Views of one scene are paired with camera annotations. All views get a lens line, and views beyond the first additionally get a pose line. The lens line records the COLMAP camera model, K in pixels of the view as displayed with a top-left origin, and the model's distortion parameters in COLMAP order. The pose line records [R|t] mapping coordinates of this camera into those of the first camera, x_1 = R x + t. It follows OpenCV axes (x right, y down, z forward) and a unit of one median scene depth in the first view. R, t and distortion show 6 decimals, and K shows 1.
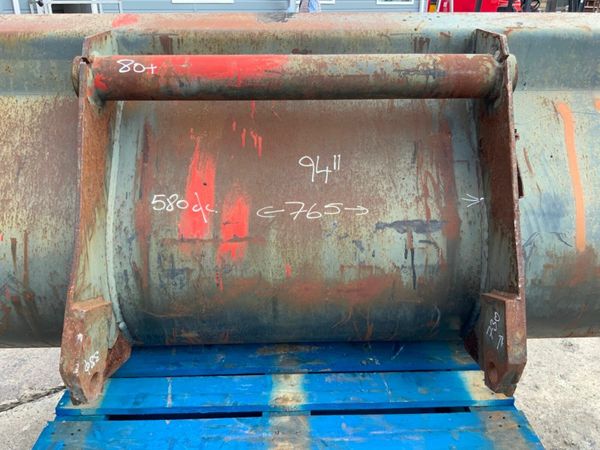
lens RADIAL K [[509.1, 0, 302.8], [0, 509.1, 226.2], [0, 0, 1]] dist [0.066851, -0.129614]
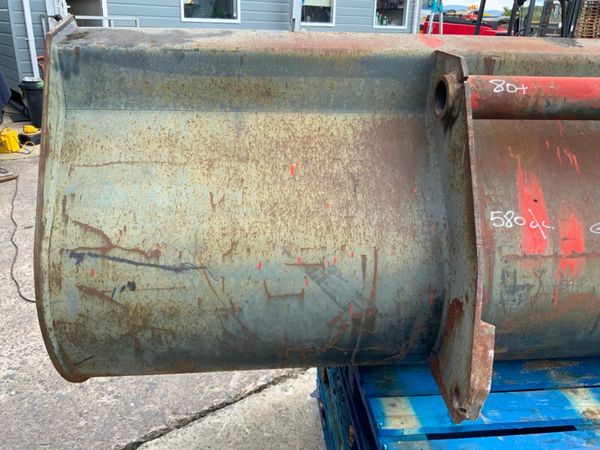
lens RADIAL K [[509.1, 0, 305.0], [0, 509.1, 224.0], [0, 0, 1]] dist [0.066851, -0.129614]
pose [[0.997383, -0.000949, 0.072292, -0.715808], [0.003870, 0.999181, -0.040274, 0.002551], [-0.072195, 0.040448, 0.996570, 0.015880]]
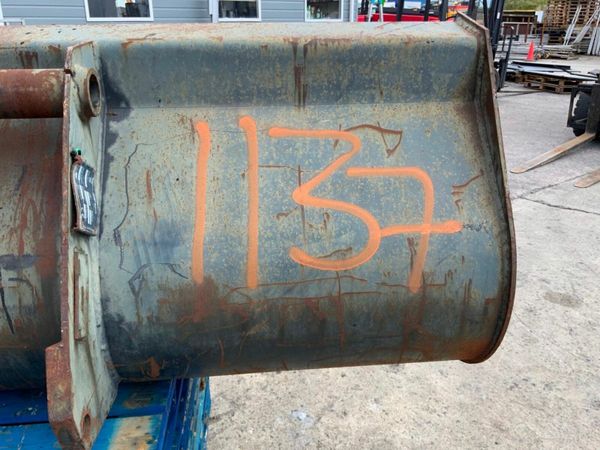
lens RADIAL K [[509.1, 0, 302.8], [0, 509.1, 225.3], [0, 0, 1]] dist [0.066851, -0.129614]
pose [[0.997493, -0.030548, 0.063836, 0.669529], [0.032580, 0.998987, -0.031045, -0.019367], [-0.062823, 0.033047, 0.997477, 0.084067]]
